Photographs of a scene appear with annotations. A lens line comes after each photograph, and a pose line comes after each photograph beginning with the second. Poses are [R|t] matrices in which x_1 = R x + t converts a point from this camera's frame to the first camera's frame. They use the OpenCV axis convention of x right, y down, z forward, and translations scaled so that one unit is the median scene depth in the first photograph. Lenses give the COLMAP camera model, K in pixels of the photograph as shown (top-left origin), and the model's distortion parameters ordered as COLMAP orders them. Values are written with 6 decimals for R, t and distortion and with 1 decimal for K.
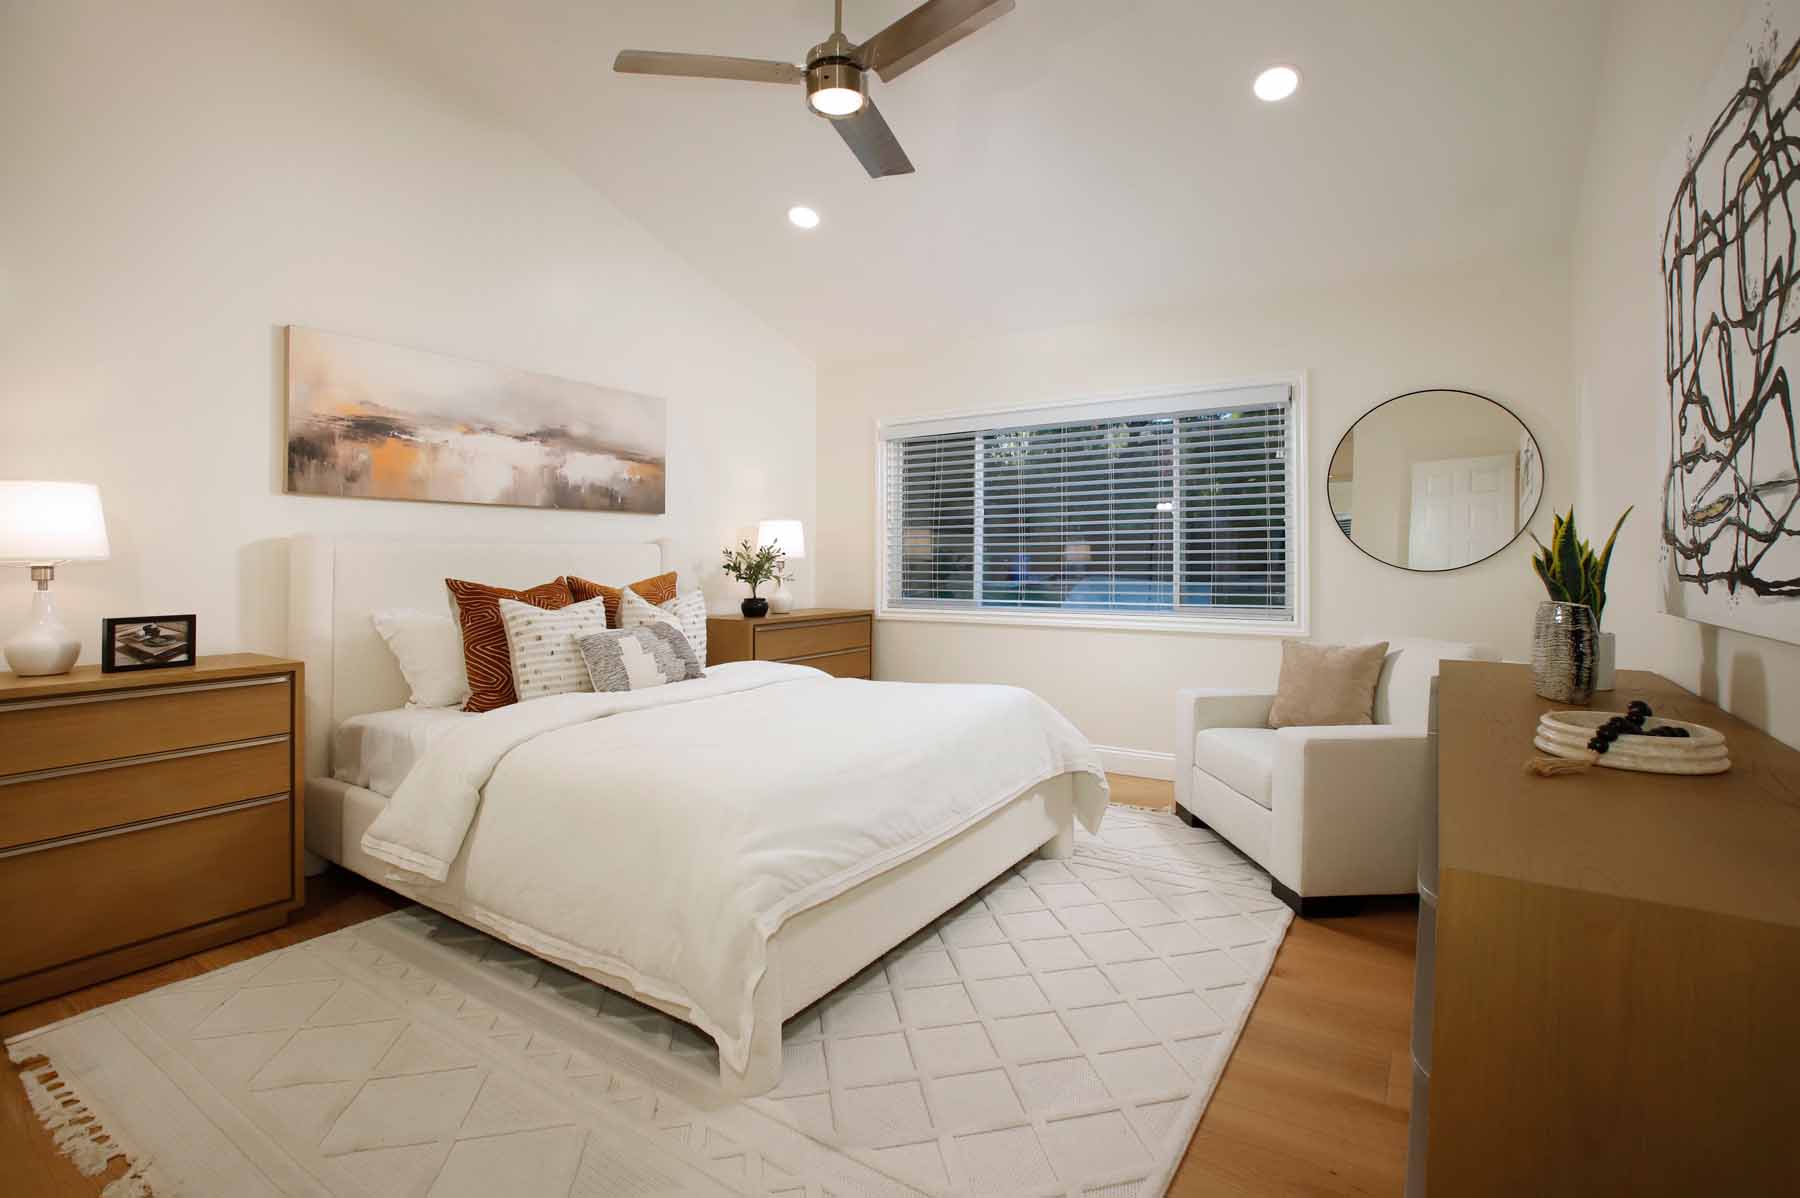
lens RADIAL K [[842.8, 0, 900.0], [0, 842.8, 599.0], [0, 0, 1]] dist [-0.061451, -0.000021]
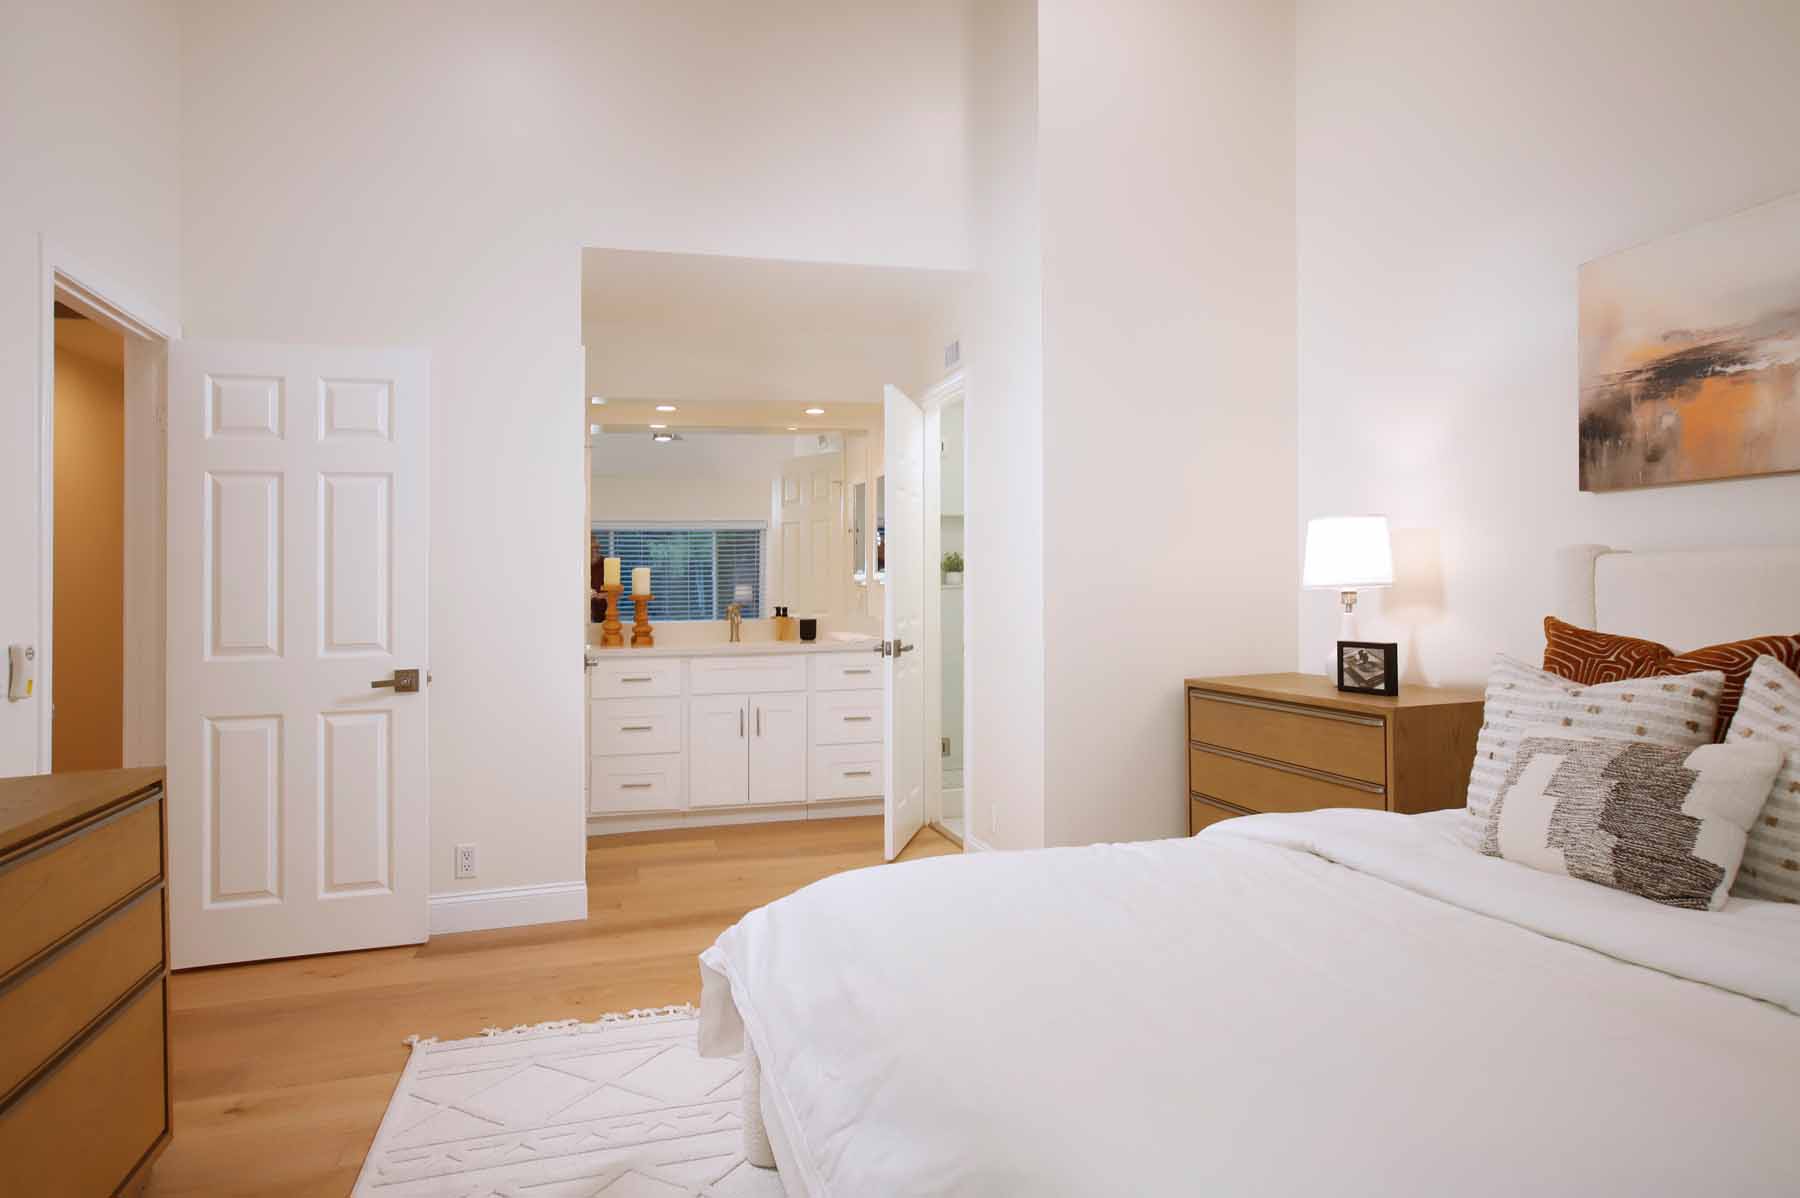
lens RADIAL K [[1125.5, 0, 900.0], [0, 1125.5, 599.0], [0, 0, 1]] dist [-0.000991, -0.000436]
pose [[-0.646167, 0.008140, -0.763153, 0.425126], [-0.023922, 0.999236, 0.030914, -0.049768], [0.762821, 0.038232, -0.645478, 1.175276]]
